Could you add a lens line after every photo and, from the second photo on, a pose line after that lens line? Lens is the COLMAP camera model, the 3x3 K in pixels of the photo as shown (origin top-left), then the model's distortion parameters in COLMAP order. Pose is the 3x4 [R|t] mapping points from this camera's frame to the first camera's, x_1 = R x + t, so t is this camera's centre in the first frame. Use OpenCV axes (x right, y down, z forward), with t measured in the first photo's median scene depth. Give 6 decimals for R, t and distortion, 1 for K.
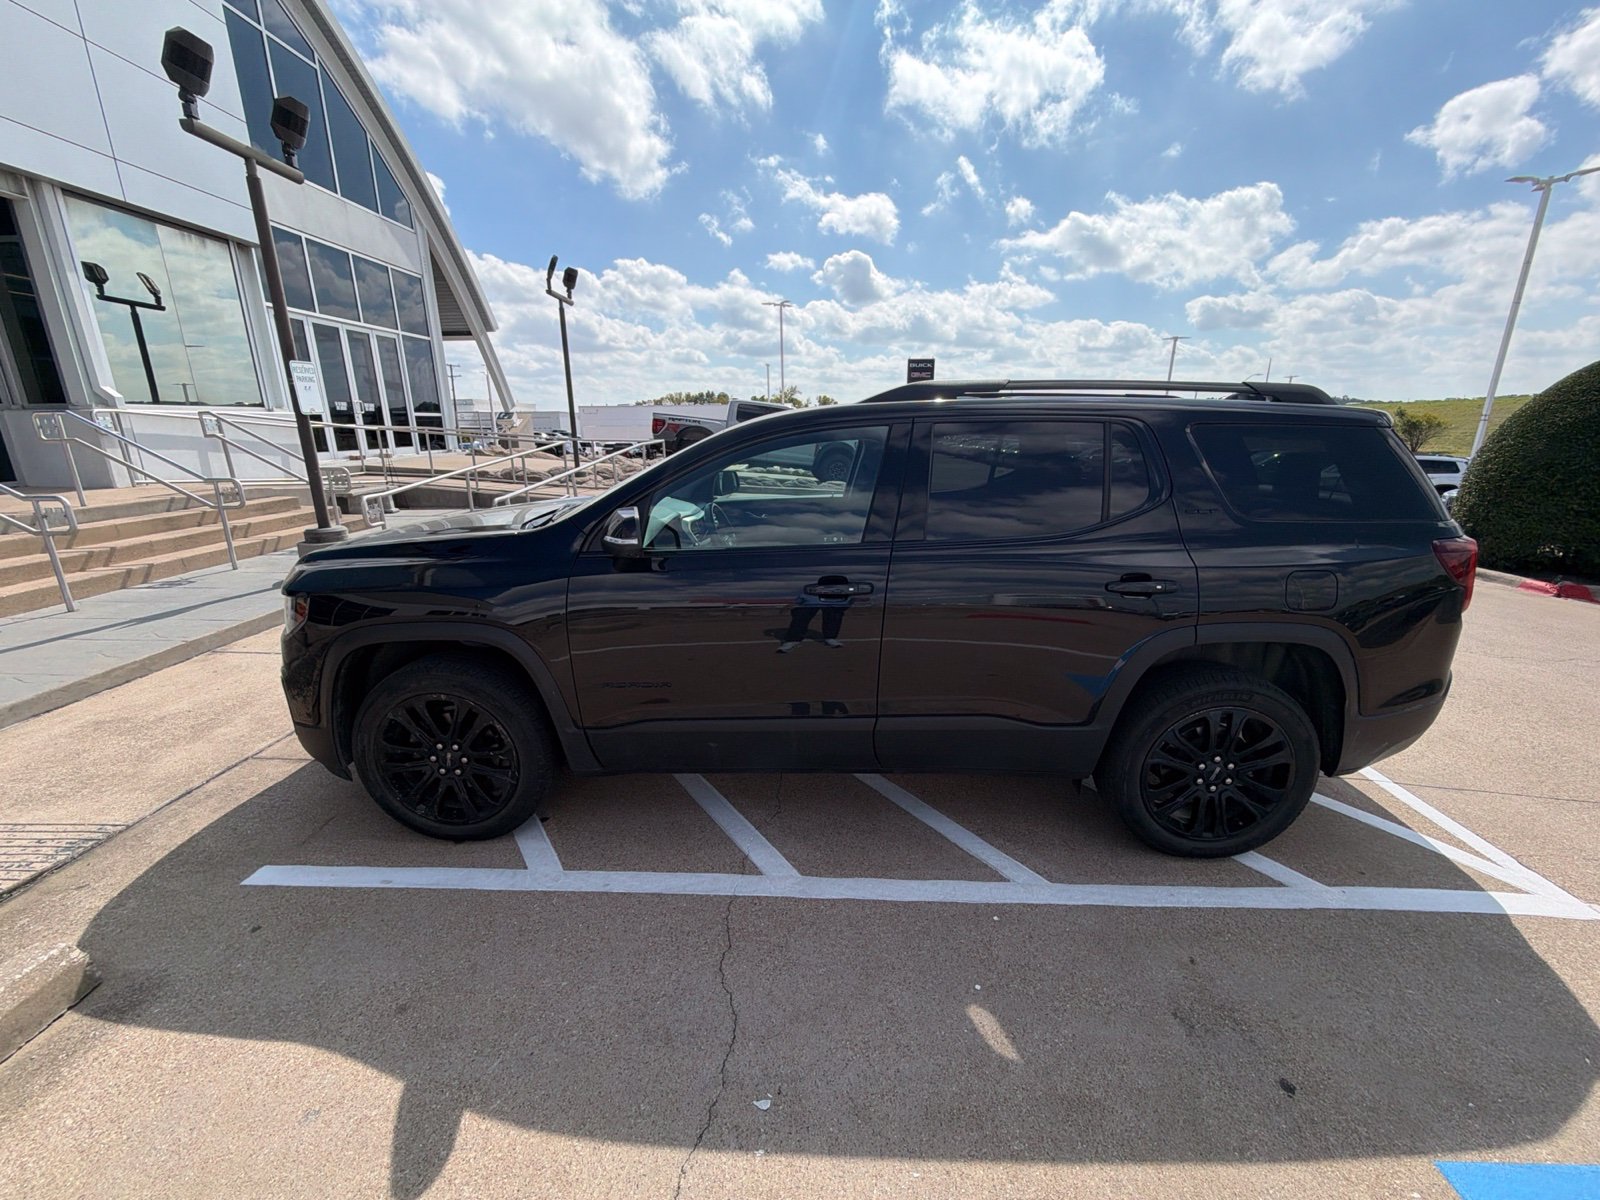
lens RADIAL K [[639.6, 0, 798.2], [0, 639.6, 606.6], [0, 0, 1]] dist [0.001278, -0.000200]
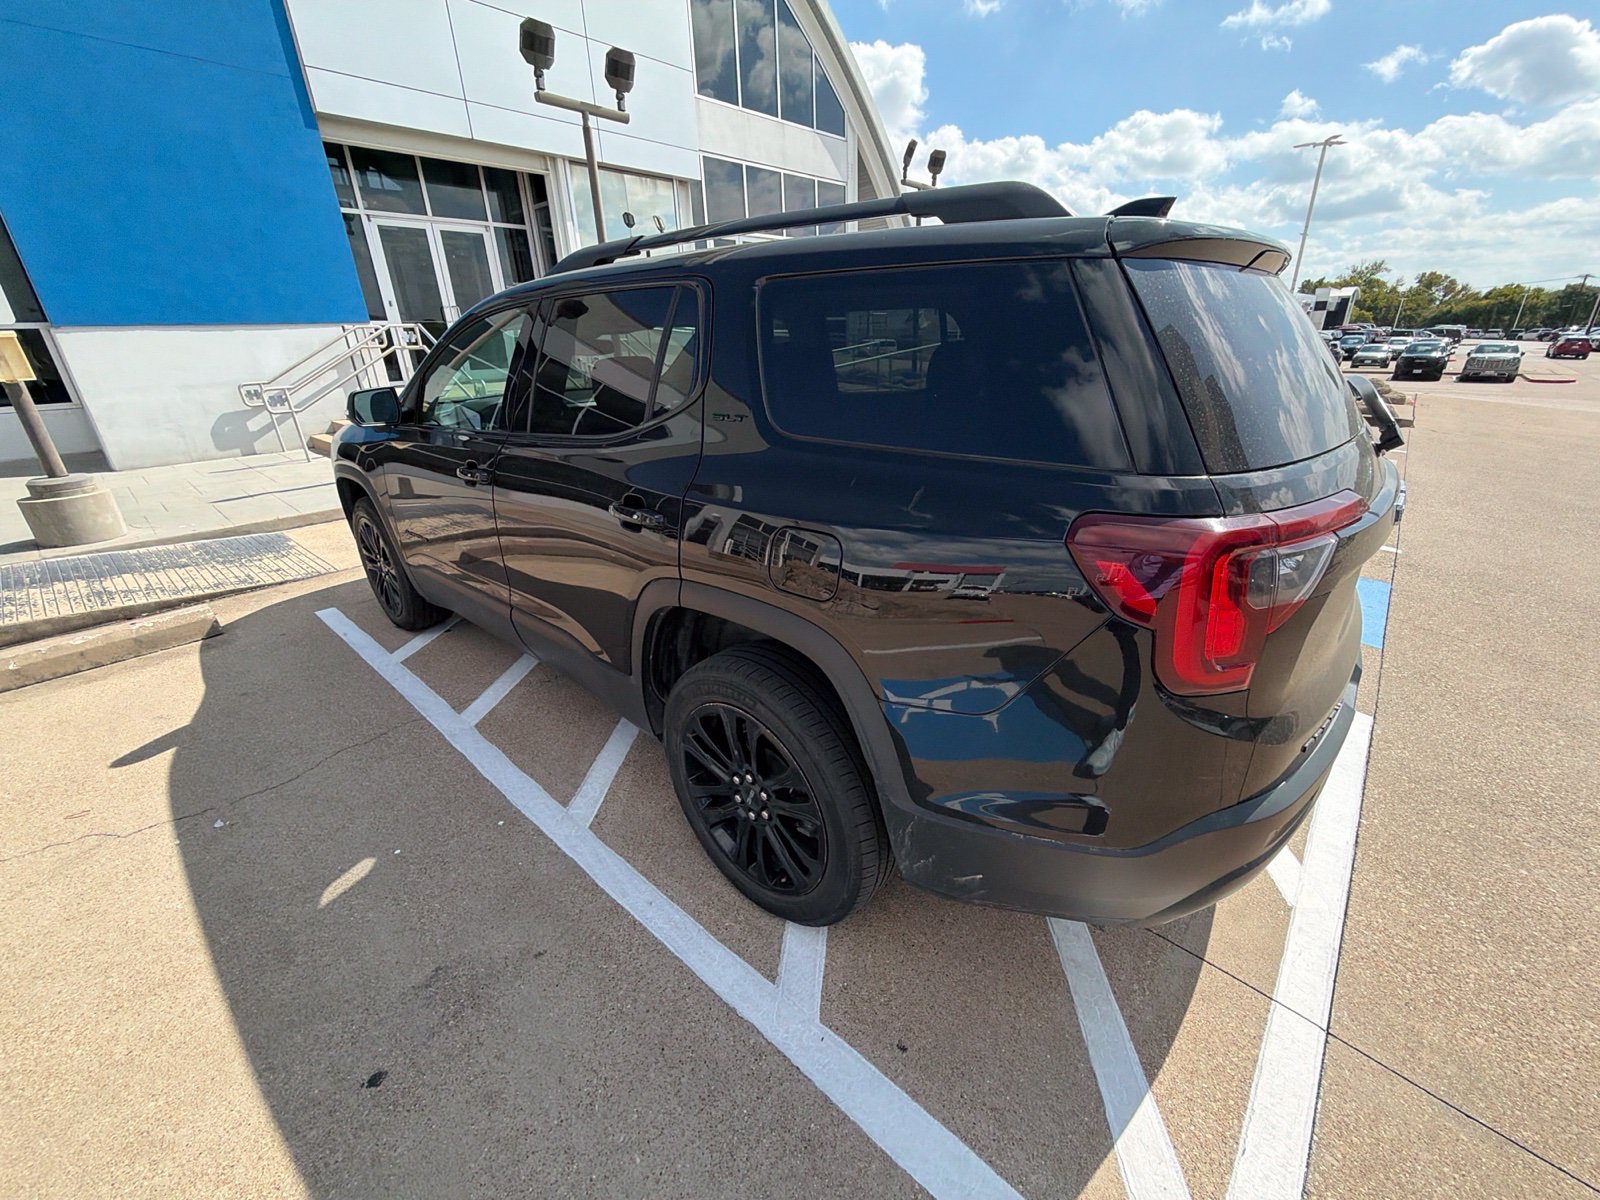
lens RADIAL K [[639.6, 0, 786.0], [0, 639.6, 605.8], [0, 0, 1]] dist [0.001278, -0.000200]
pose [[0.758262, 0.236120, -0.607690, 1.026657], [-0.152061, 0.970455, 0.187335, -0.080390], [0.633969, -0.049643, 0.771764, 0.468382]]
